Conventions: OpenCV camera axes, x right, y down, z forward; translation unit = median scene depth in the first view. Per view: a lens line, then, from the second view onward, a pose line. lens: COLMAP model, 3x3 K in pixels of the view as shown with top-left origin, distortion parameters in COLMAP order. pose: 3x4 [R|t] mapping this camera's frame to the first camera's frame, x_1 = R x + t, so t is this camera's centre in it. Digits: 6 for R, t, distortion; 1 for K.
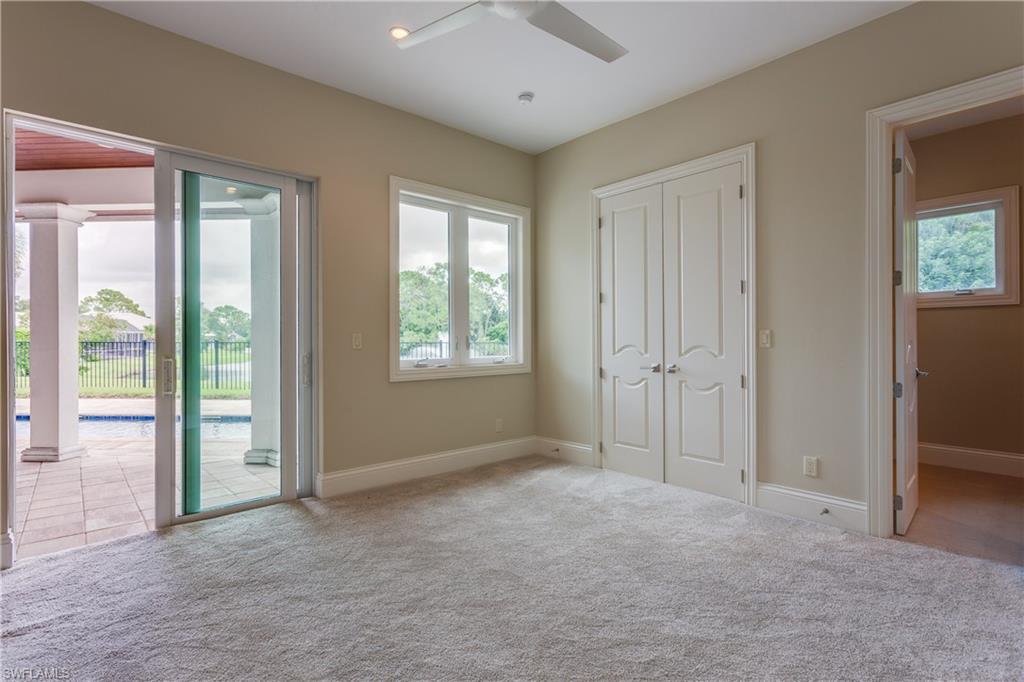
lens RADIAL K [[489.1, 0, 504.4], [0, 489.1, 342.3], [0, 0, 1]] dist [0.002708, 0.000099]
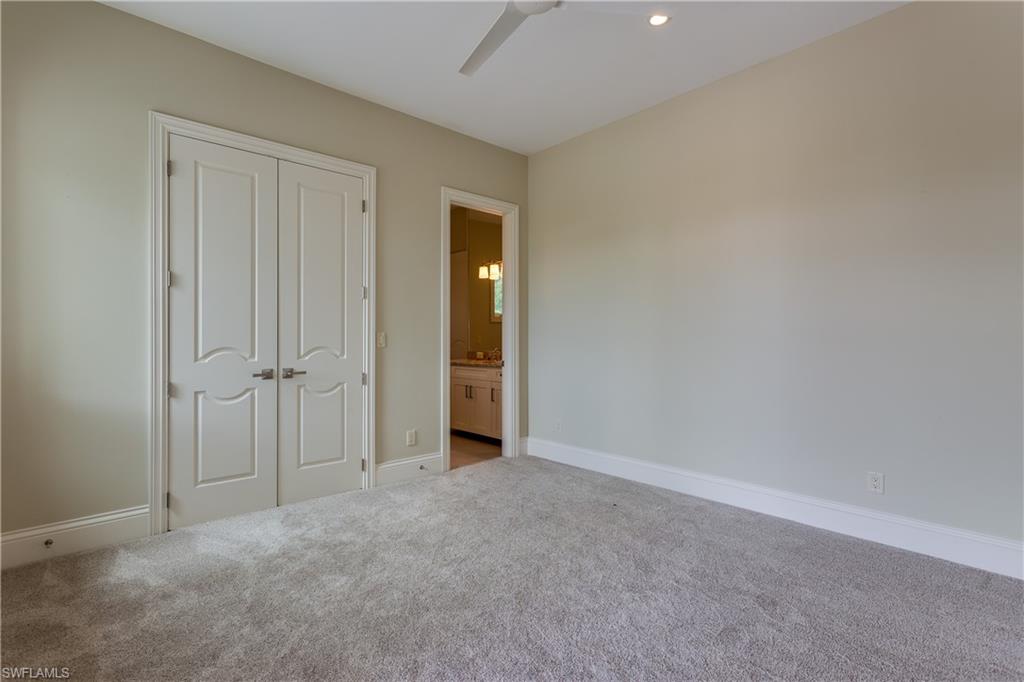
lens RADIAL K [[489.1, 0, 506.4], [0, 489.1, 342.9], [0, 0, 1]] dist [0.002708, 0.000099]
pose [[-0.010261, -0.004377, 0.999938, -0.583314], [0.005318, 0.999976, 0.004432, -0.003407], [-0.999933, 0.005363, -0.010238, 0.650027]]
